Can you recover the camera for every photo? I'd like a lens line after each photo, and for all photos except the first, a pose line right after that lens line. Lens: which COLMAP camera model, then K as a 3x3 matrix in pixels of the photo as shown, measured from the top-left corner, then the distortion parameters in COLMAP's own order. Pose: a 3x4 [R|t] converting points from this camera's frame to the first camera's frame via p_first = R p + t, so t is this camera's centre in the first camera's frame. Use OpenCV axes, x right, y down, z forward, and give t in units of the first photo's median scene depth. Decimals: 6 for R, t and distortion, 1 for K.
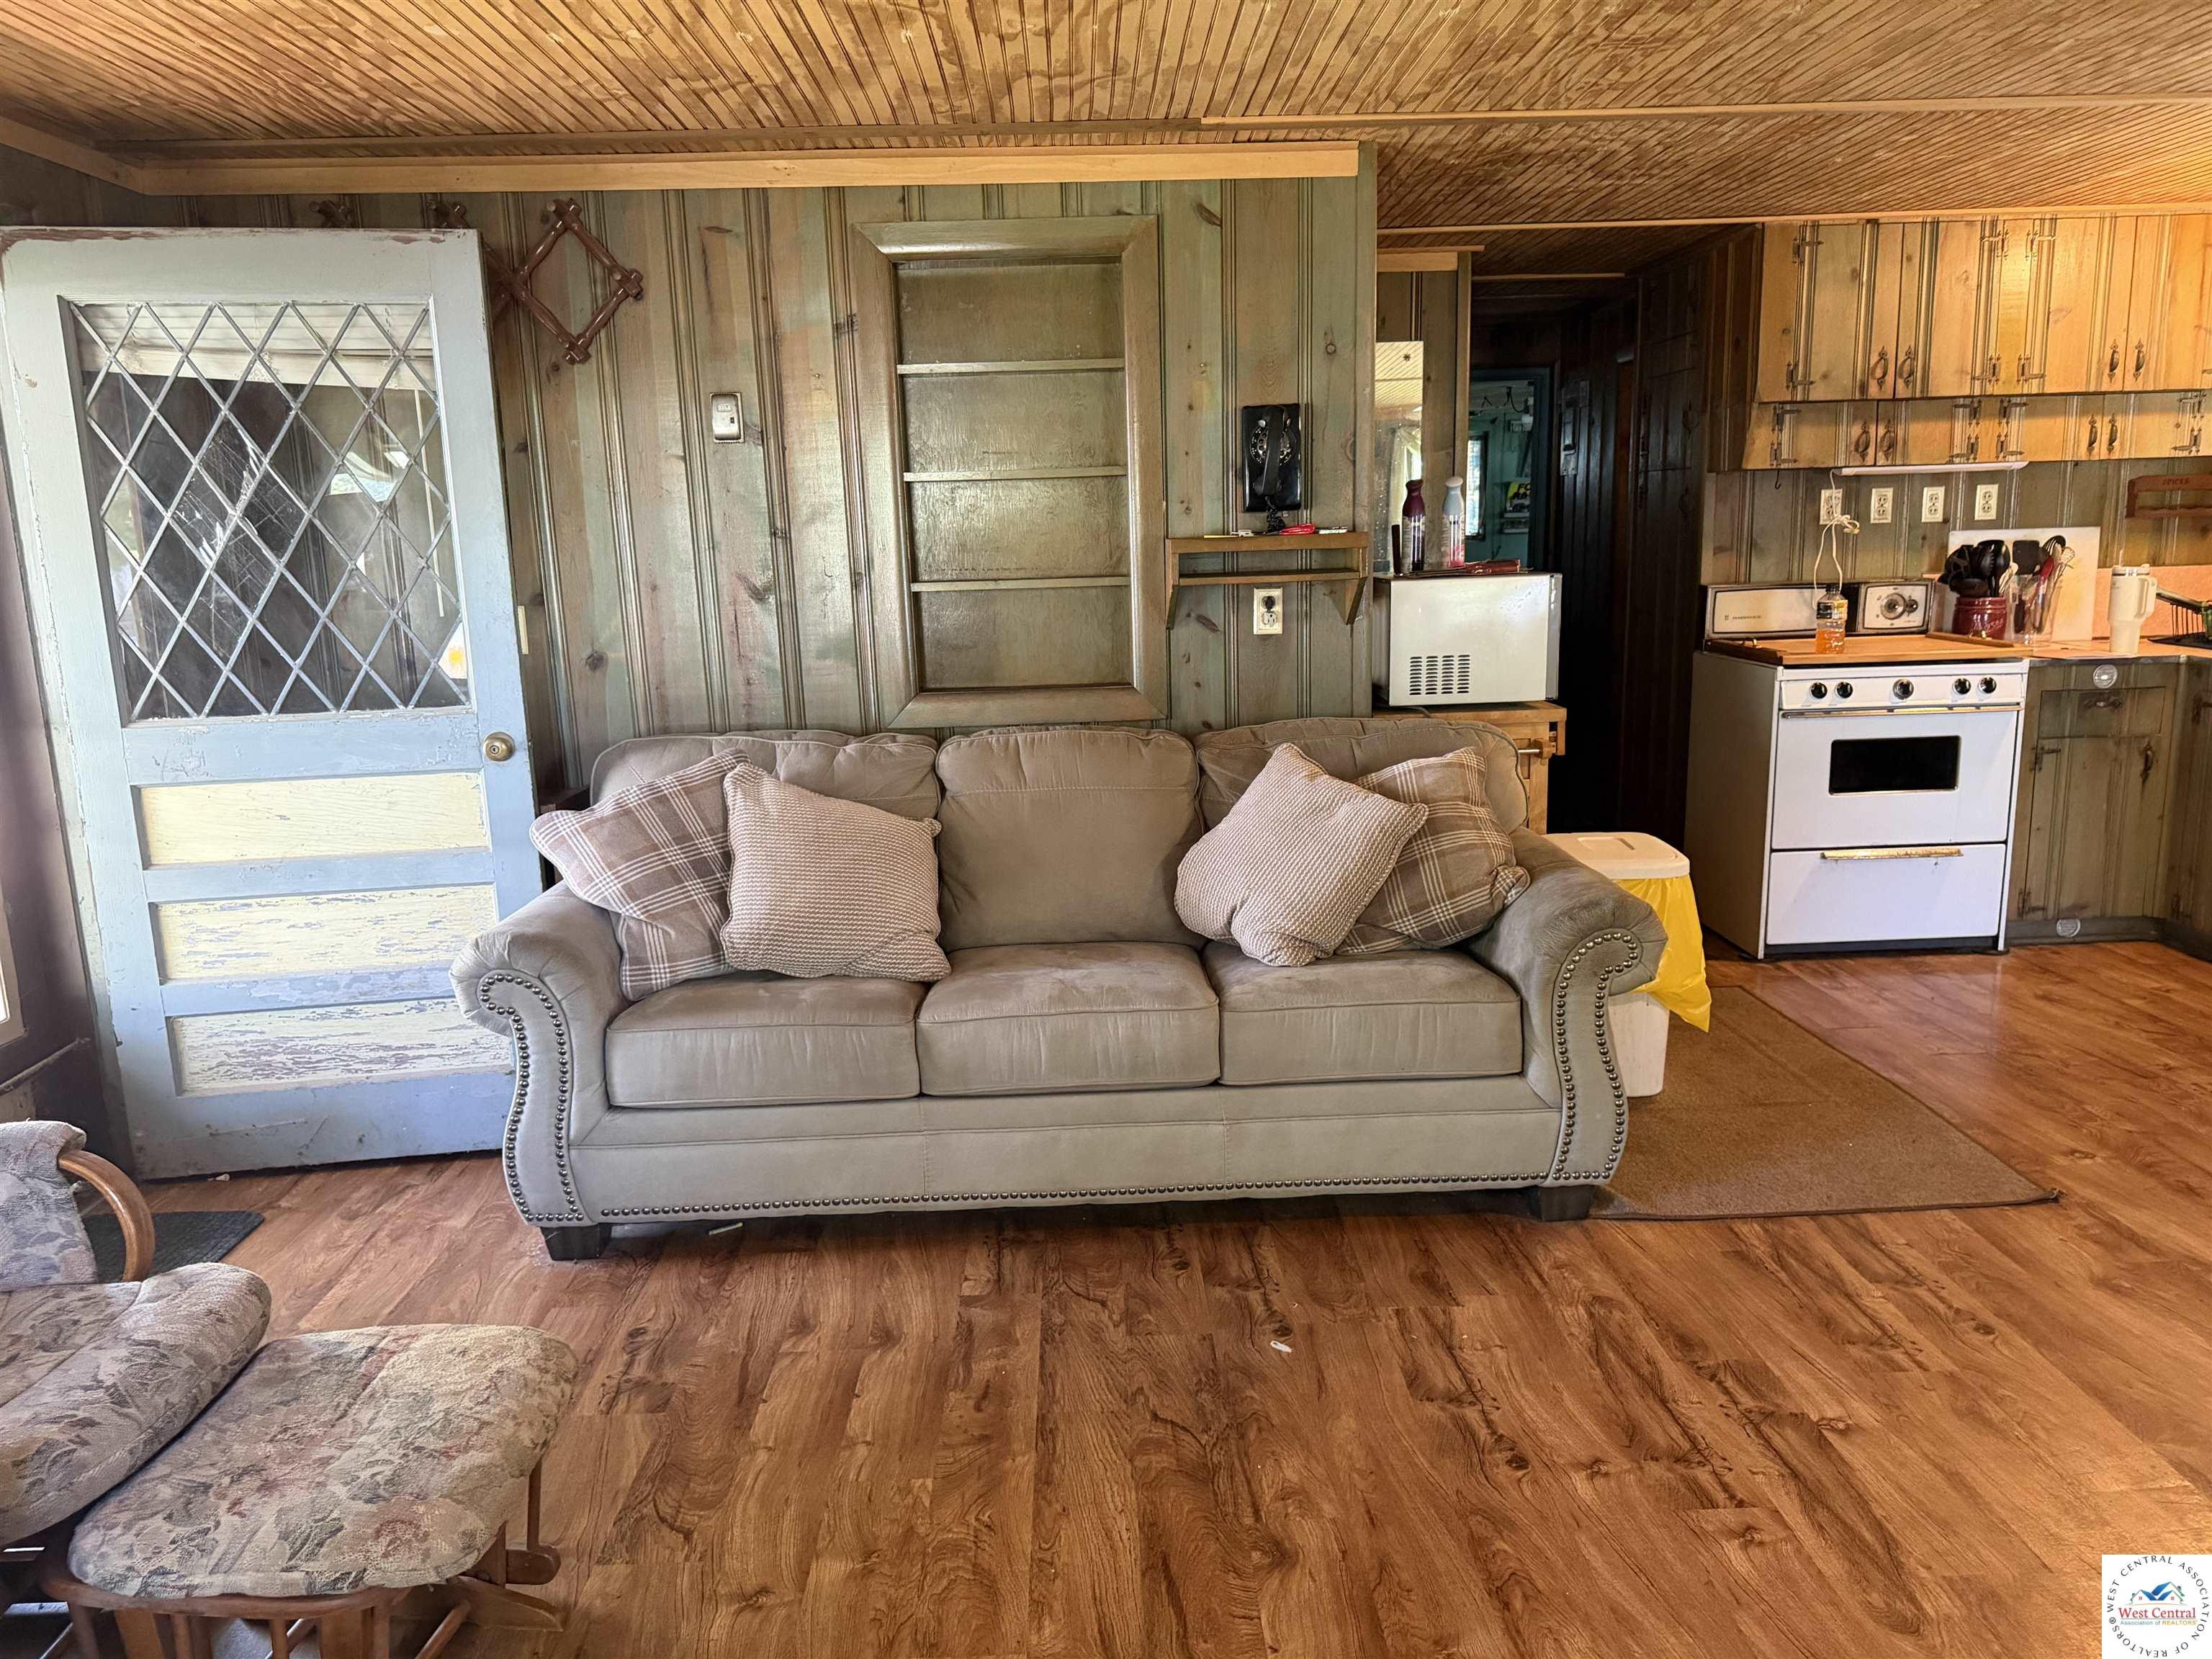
lens RADIAL K [[1542.7, 0, 1103.7], [0, 1542.7, 842.6], [0, 0, 1]] dist [0.095702, -0.143062]
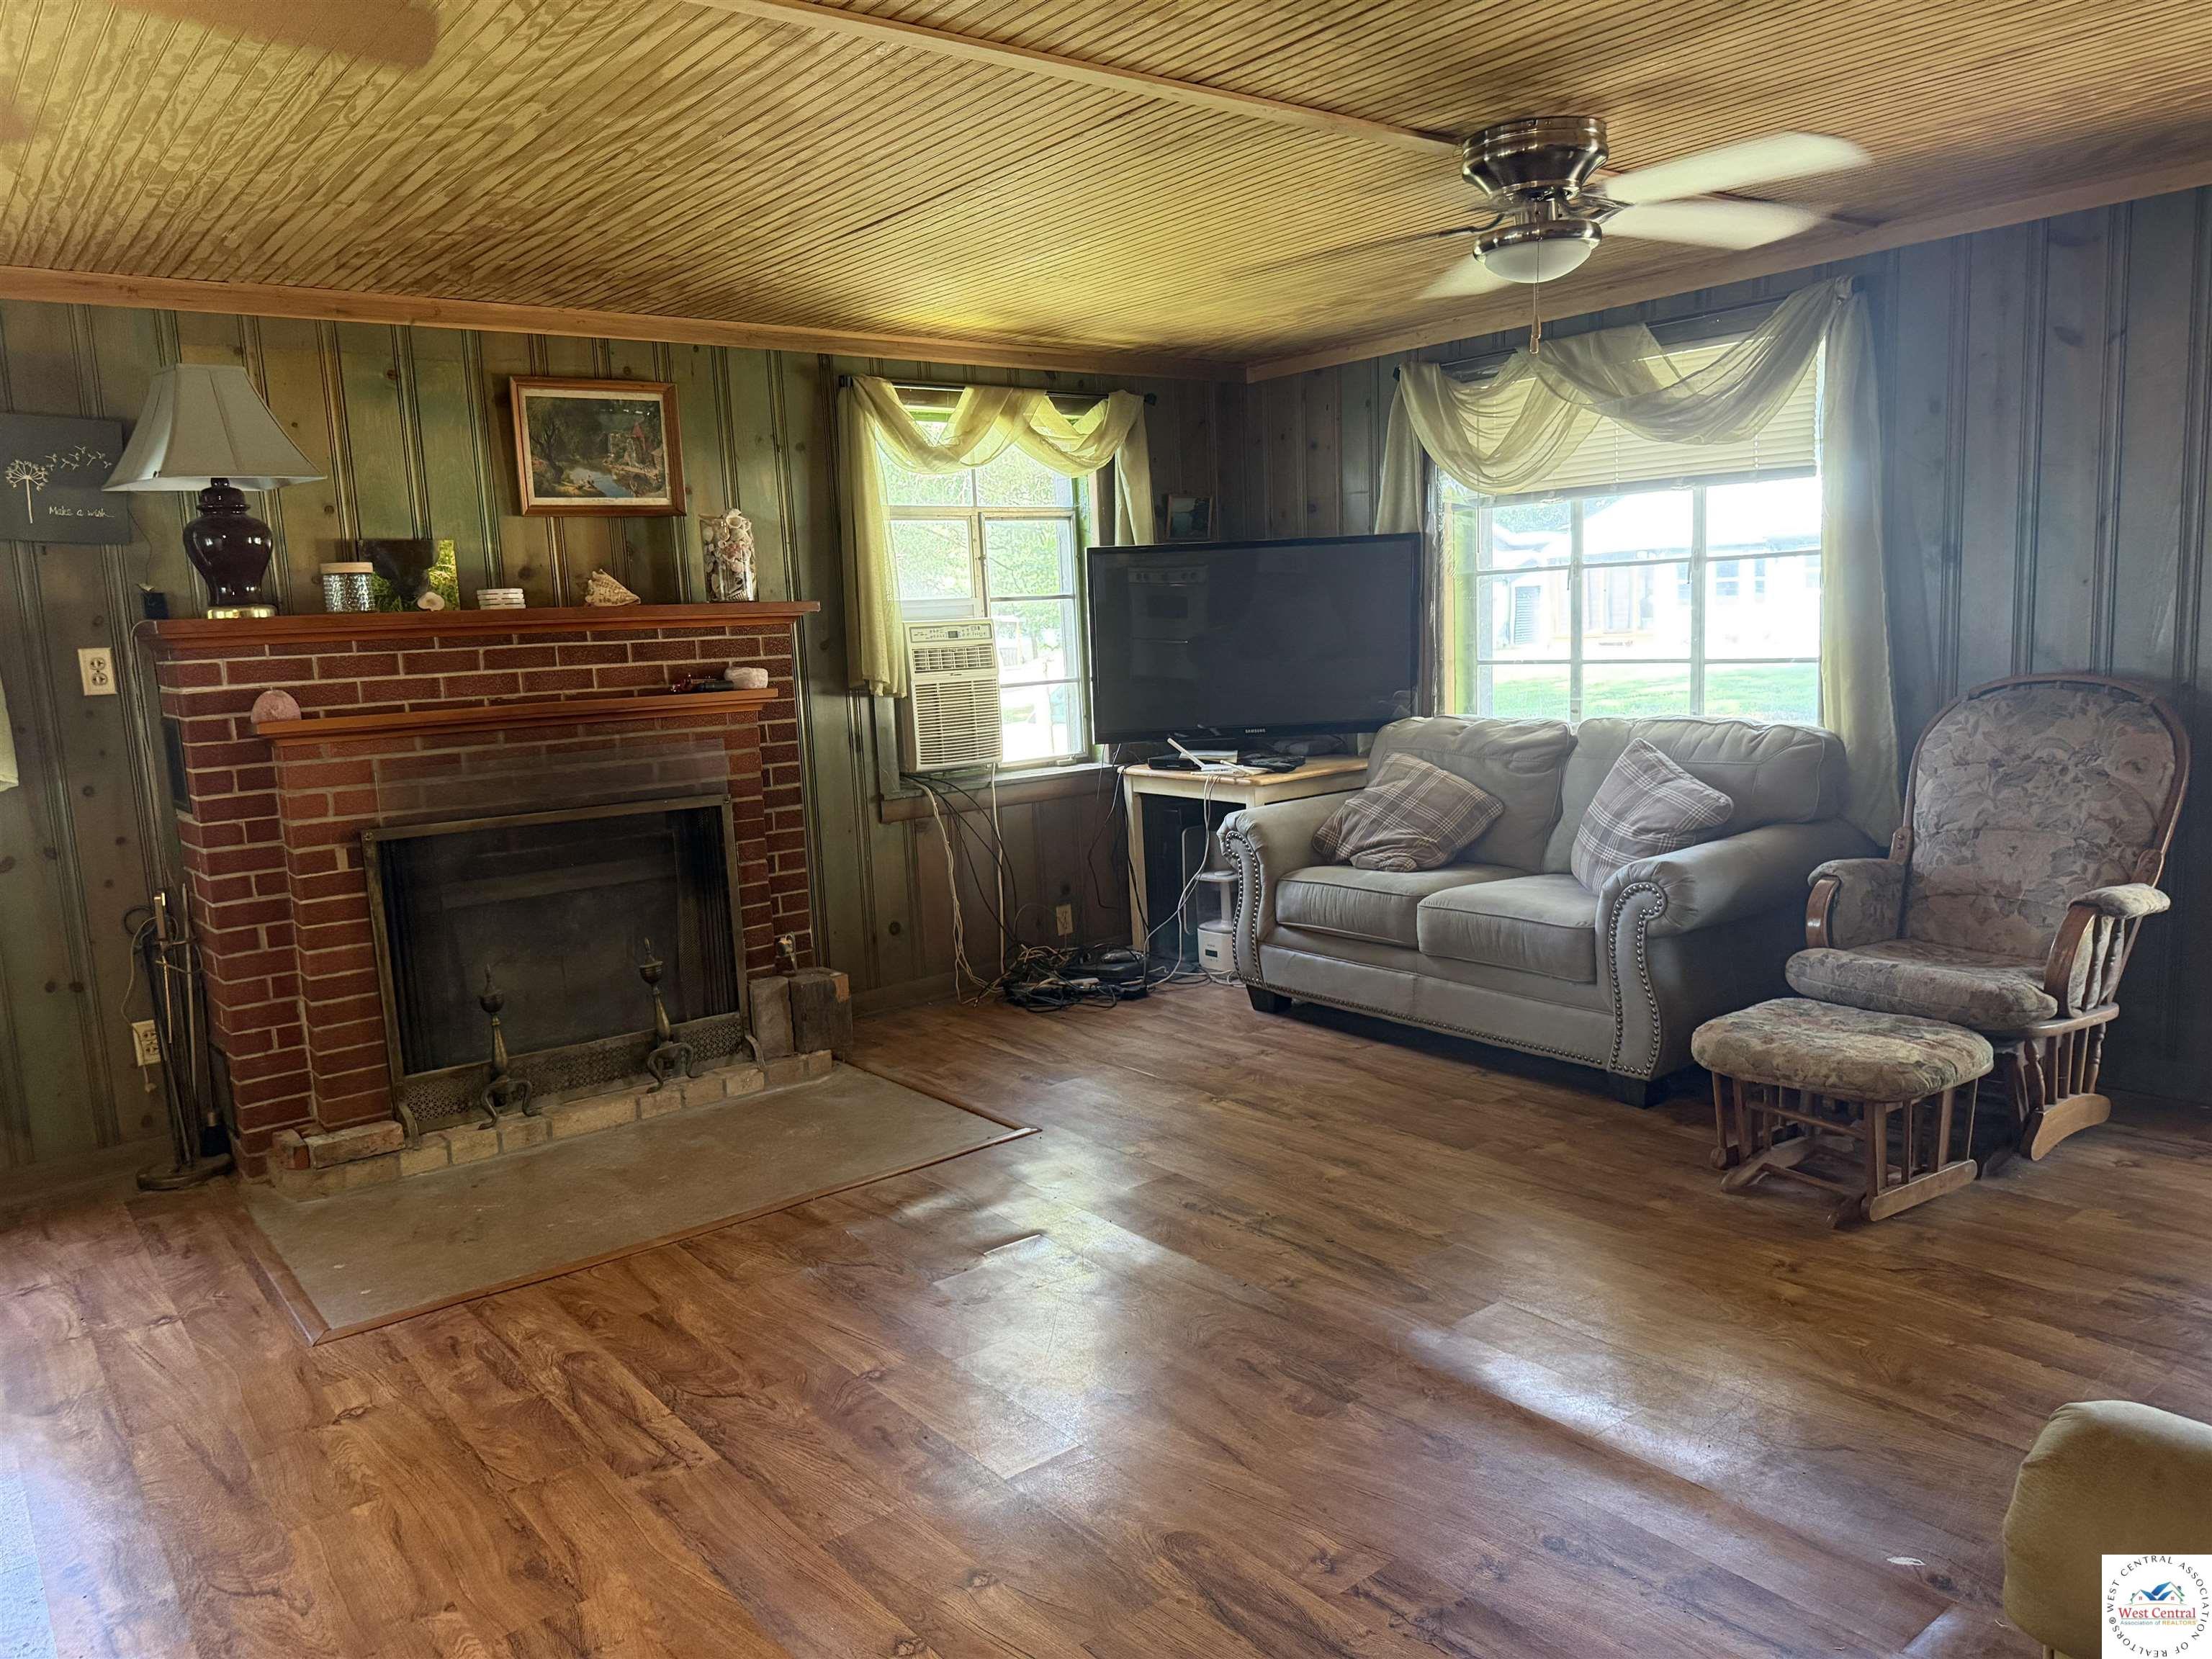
lens RADIAL K [[1565.7, 0, 1095.1], [0, 1565.7, 832.6], [0, 0, 1]] dist [0.126529, -0.185638]
pose [[-0.795917, 0.151130, -0.586239, 0.734473], [-0.050987, 0.948166, 0.313657, -0.224945], [0.603255, 0.279536, -0.746956, 1.065857]]
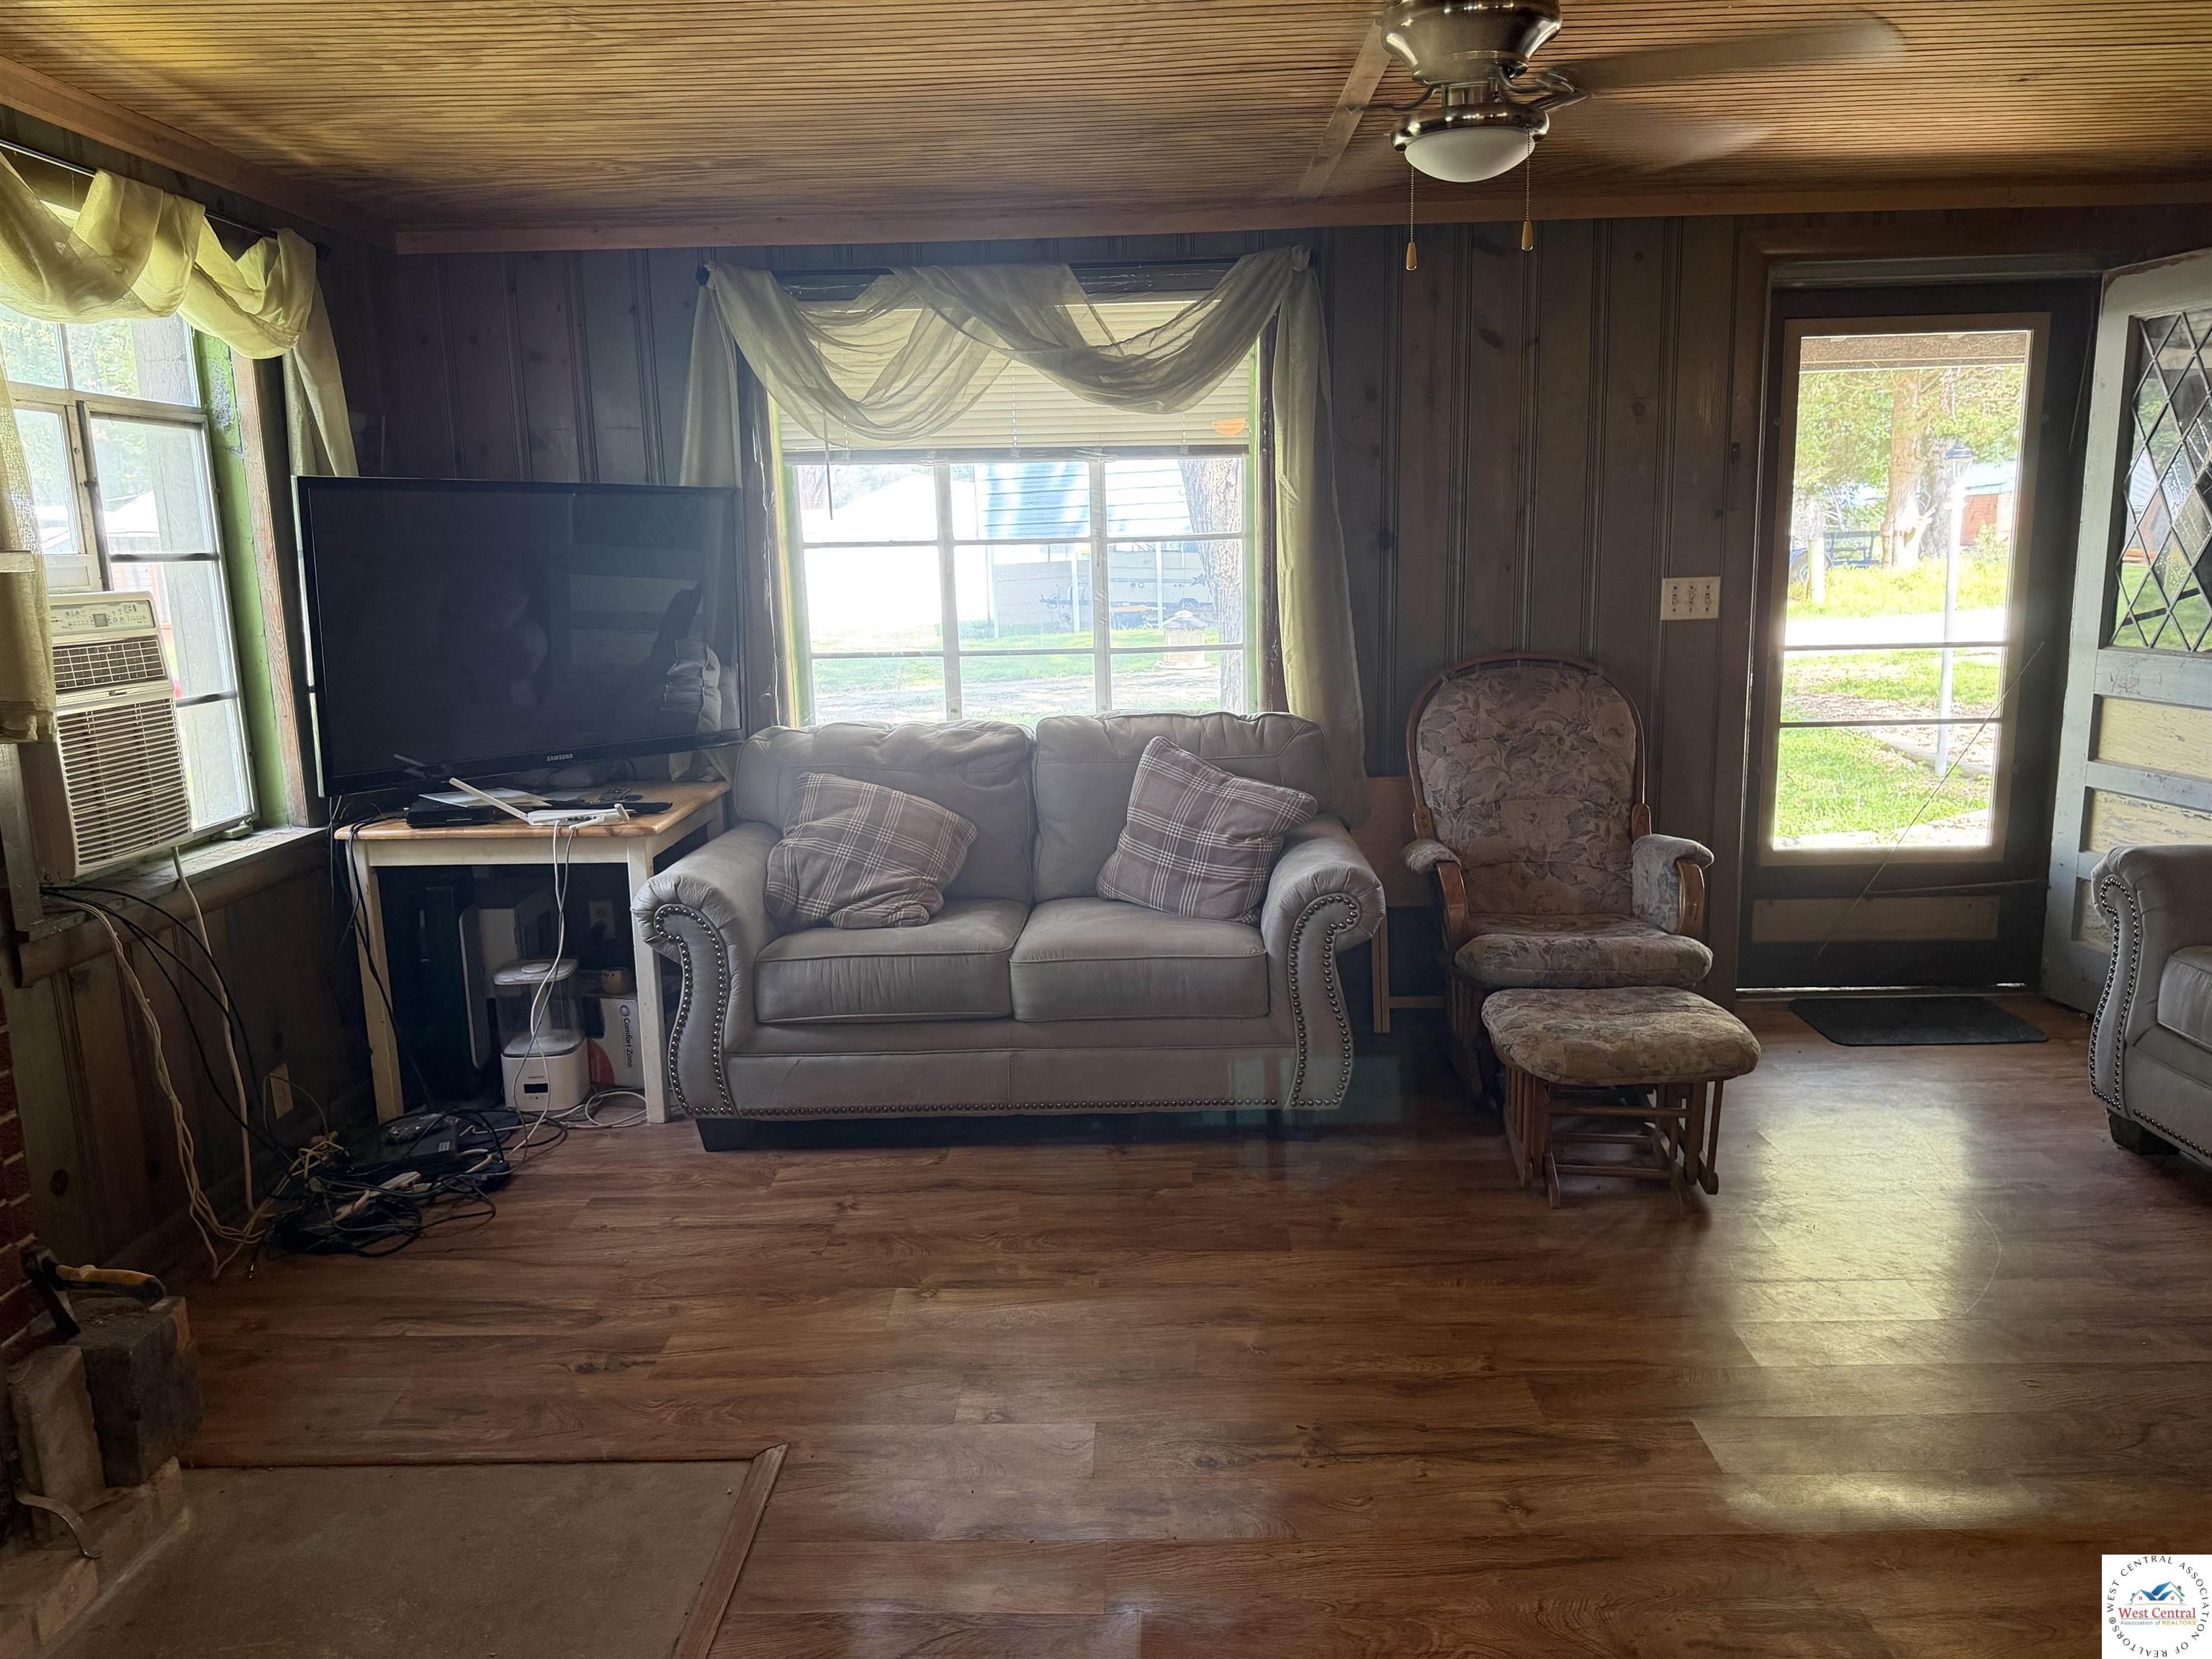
lens RADIAL K [[1565.7, 0, 1095.1], [0, 1565.7, 832.6], [0, 0, 1]] dist [0.126529, -0.185638]
pose [[-0.039119, 0.209031, -0.977126, 0.747585], [-0.173864, 0.961535, 0.212656, -0.065770], [0.983992, 0.178206, -0.001271, 0.228022]]
